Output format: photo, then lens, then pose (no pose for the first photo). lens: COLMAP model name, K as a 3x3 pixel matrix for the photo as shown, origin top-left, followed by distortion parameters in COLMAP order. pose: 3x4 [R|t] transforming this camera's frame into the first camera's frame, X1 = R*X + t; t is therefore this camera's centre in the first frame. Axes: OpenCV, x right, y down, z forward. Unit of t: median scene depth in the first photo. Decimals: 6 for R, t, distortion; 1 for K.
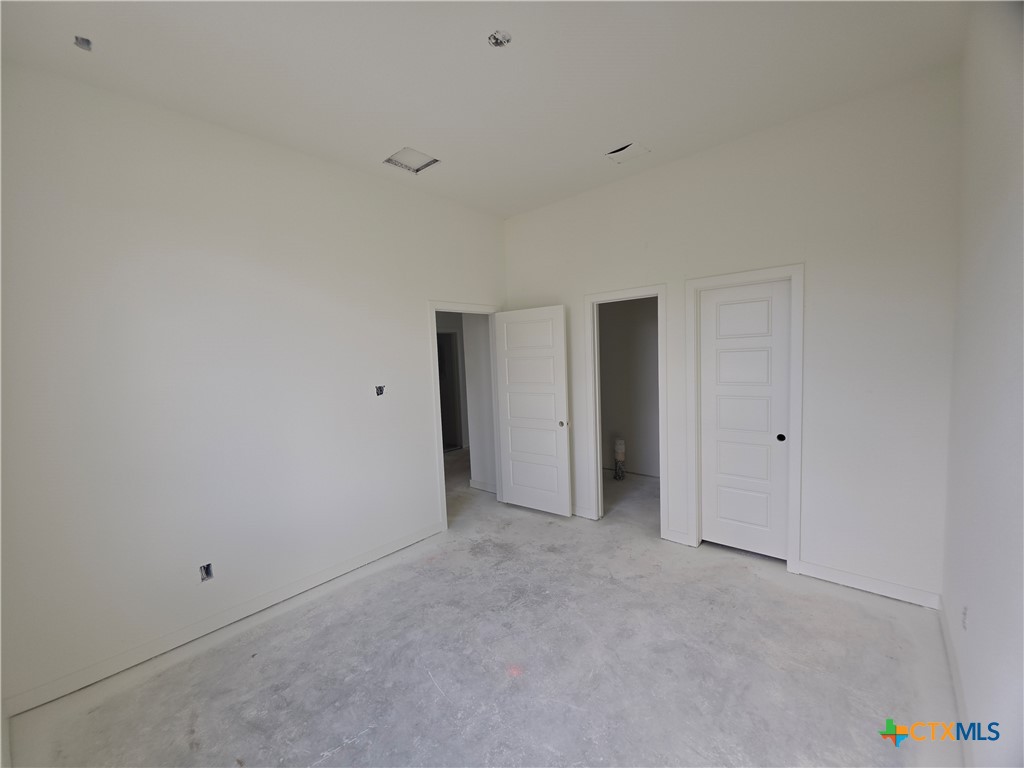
lens RADIAL K [[410.0, 0, 510.4], [0, 410.0, 387.7], [0, 0, 1]] dist [0.011929, -0.009496]
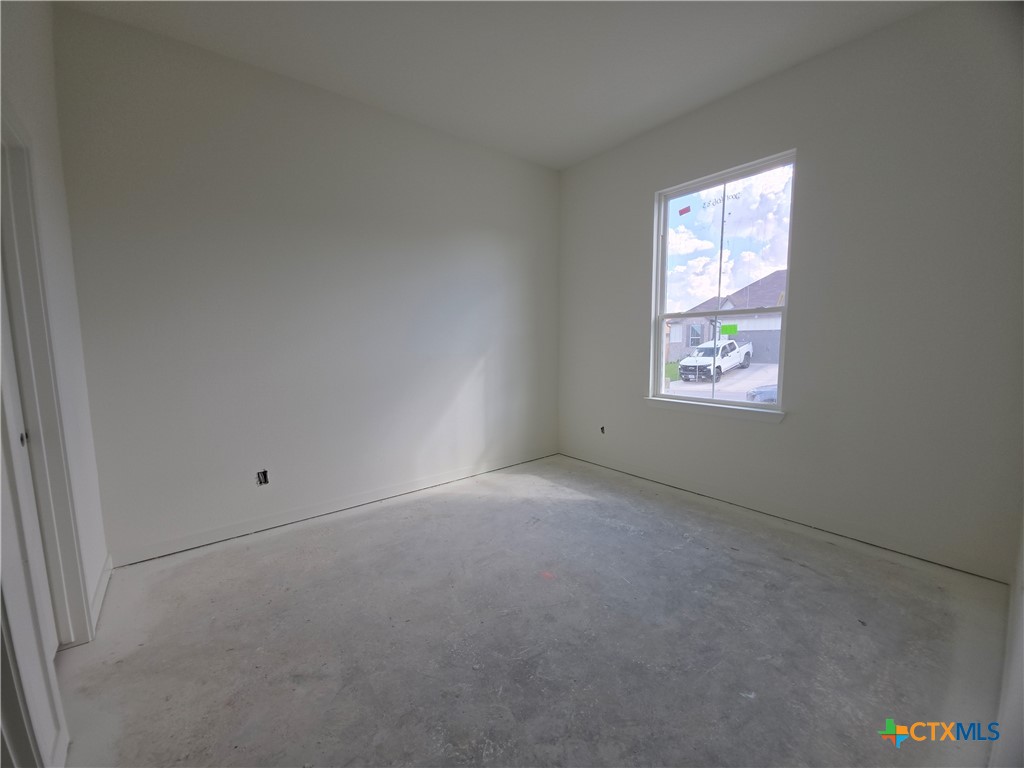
lens RADIAL K [[410.0, 0, 510.4], [0, 410.0, 387.7], [0, 0, 1]] dist [0.011929, -0.009496]
pose [[-0.983987, 0.032044, 0.175334, -0.095311], [0.064311, 0.981271, 0.181581, -0.002645], [-0.166232, 0.189949, -0.967619, 1.884773]]
